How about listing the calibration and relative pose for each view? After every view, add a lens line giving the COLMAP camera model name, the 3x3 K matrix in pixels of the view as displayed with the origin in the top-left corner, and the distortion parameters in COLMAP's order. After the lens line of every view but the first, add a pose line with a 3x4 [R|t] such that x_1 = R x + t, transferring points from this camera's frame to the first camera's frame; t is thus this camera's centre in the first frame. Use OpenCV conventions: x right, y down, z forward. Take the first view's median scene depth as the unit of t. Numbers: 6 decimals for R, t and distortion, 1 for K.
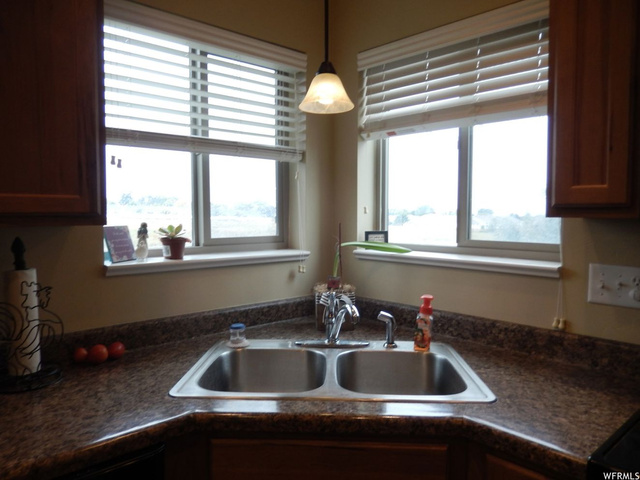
lens RADIAL K [[495.7, 0, 320.0], [0, 495.7, 240.0], [0, 0, 1]] dist [0.026364, -0.005397]
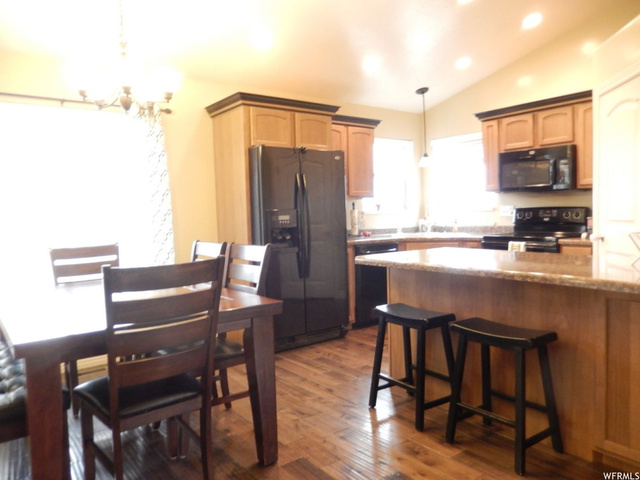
lens RADIAL K [[495.7, 0, 320.0], [0, 495.7, 240.0], [0, 0, 1]] dist [0.026364, -0.005397]
pose [[0.994871, -0.024423, -0.098160, -0.419357], [0.024825, 0.999688, 0.002874, 0.251759], [0.098059, -0.005296, 0.995166, -2.745170]]
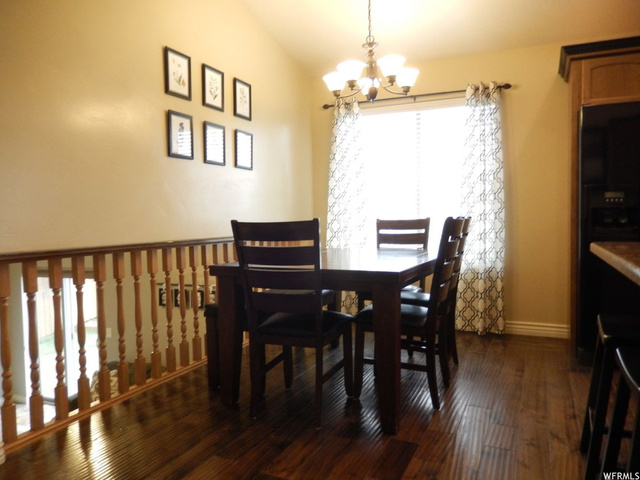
lens RADIAL K [[495.7, 0, 320.0], [0, 495.7, 240.0], [0, 0, 1]] dist [0.026364, -0.005397]
pose [[0.399945, 0.040387, -0.915649, 0.544430], [-0.040602, 0.998829, 0.026322, 0.316621], [0.915639, 0.026650, 0.401116, -2.057548]]
